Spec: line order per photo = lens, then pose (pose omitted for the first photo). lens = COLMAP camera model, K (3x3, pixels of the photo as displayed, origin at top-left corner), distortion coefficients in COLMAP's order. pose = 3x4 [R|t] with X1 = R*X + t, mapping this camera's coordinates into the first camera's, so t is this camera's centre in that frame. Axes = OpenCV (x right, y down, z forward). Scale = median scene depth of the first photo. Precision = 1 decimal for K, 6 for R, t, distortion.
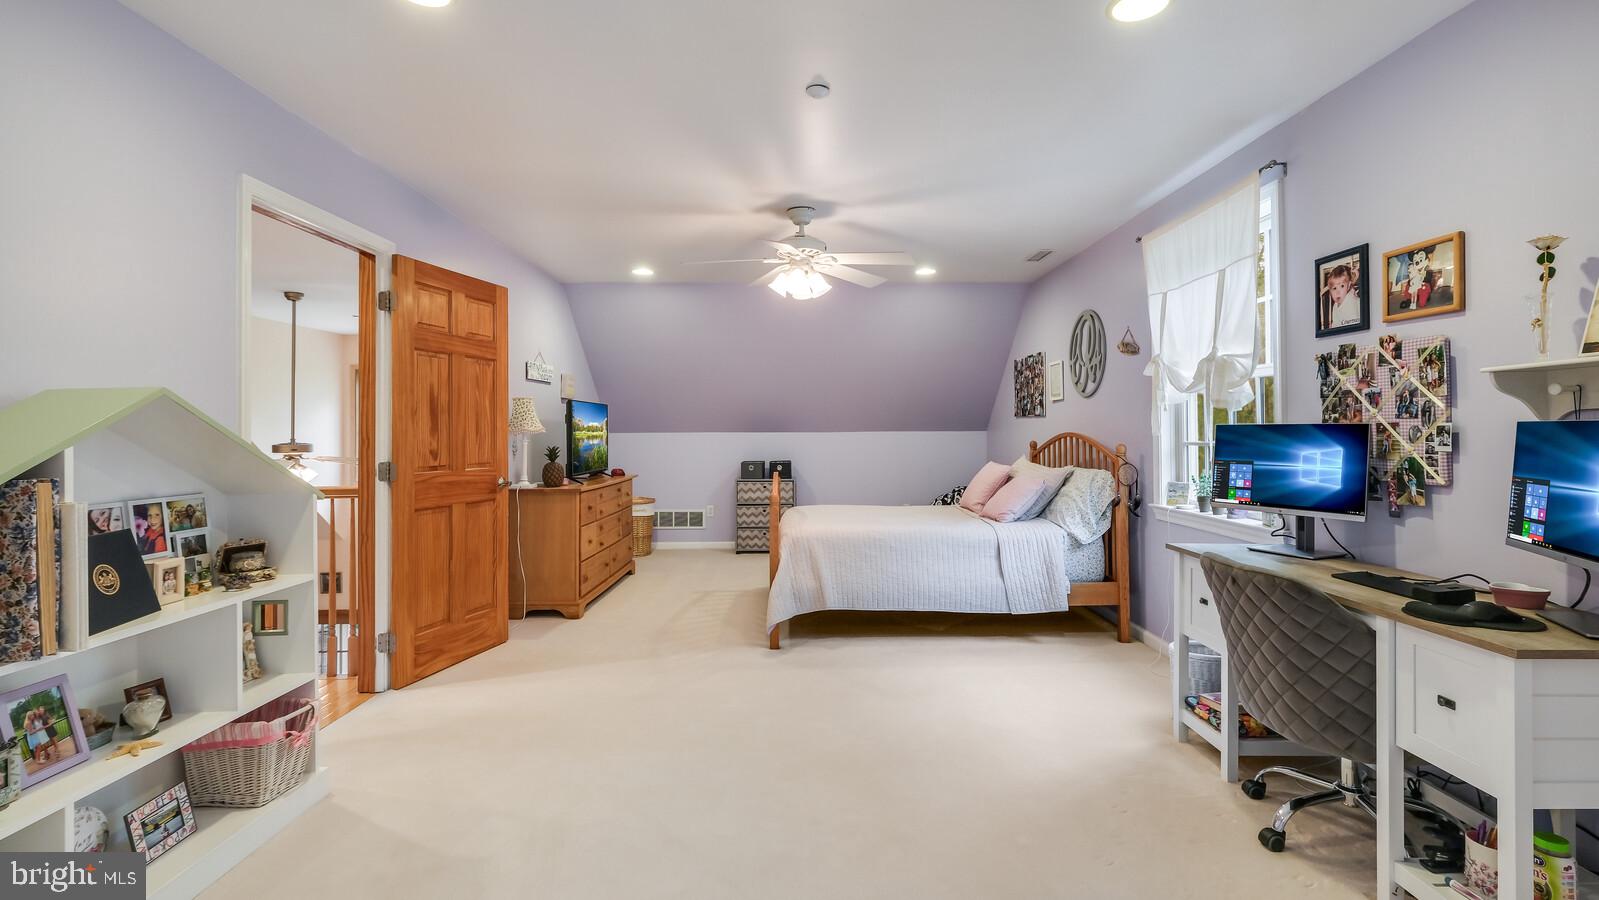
lens RADIAL K [[727.7, 0, 807.3], [0, 727.7, 439.8], [0, 0, 1]] dist [0.004375, -0.000690]
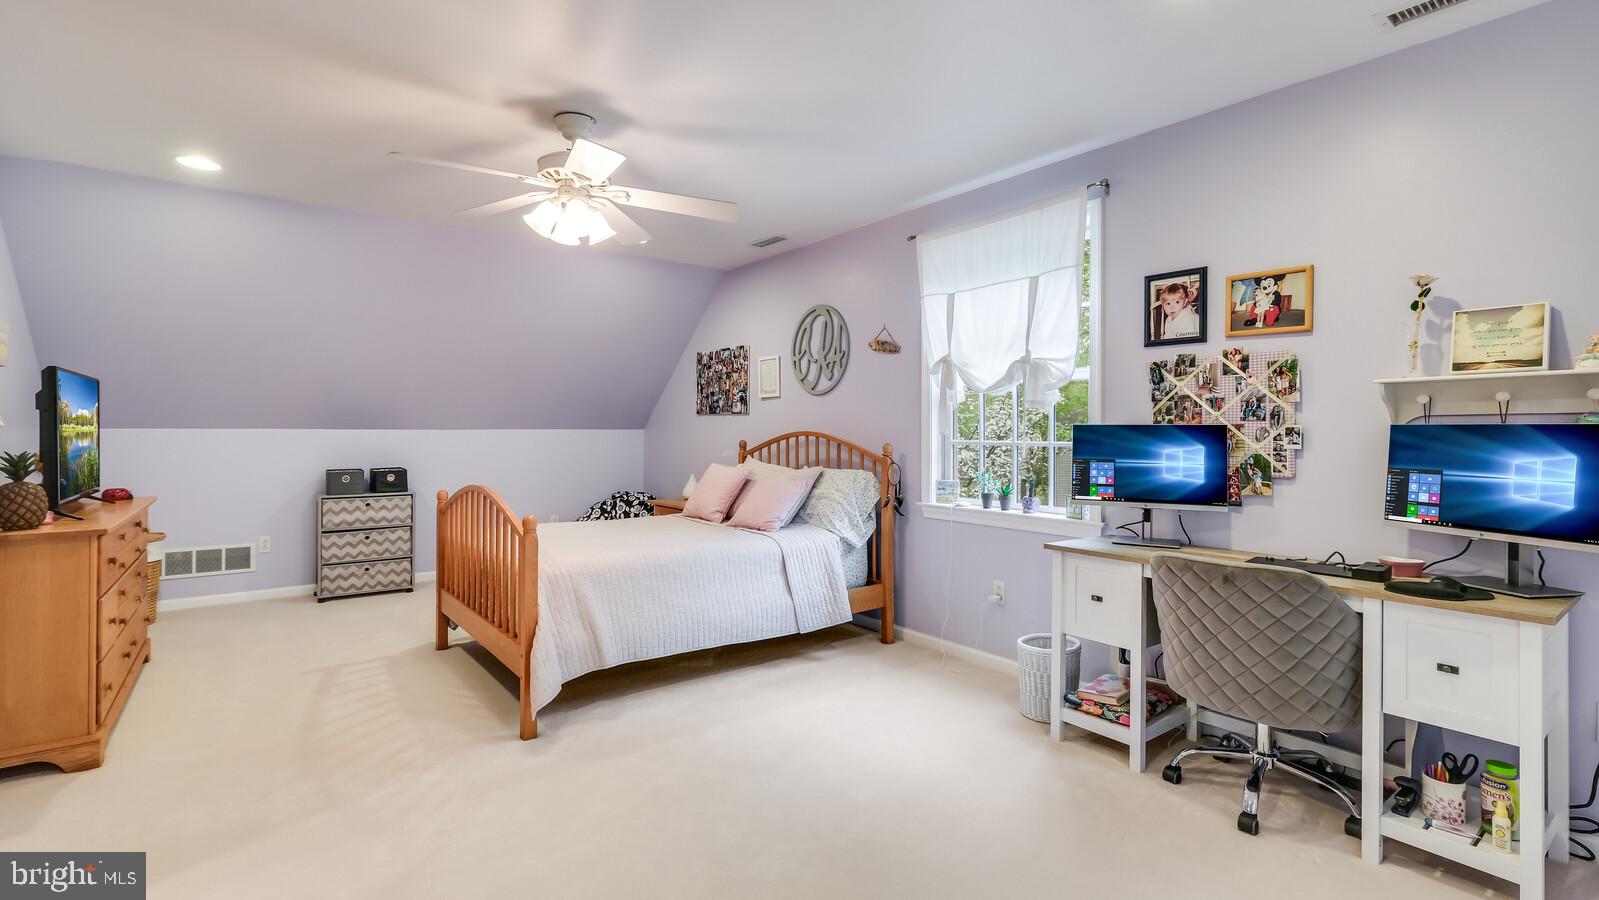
lens RADIAL K [[727.7, 0, 797.9], [0, 727.7, 442.4], [0, 0, 1]] dist [0.004375, -0.000690]
pose [[0.800605, -0.003879, 0.599181, -0.260026], [0.000695, 0.999984, 0.005545, -0.000970], [-0.599193, -0.004023, 0.800595, 0.288192]]
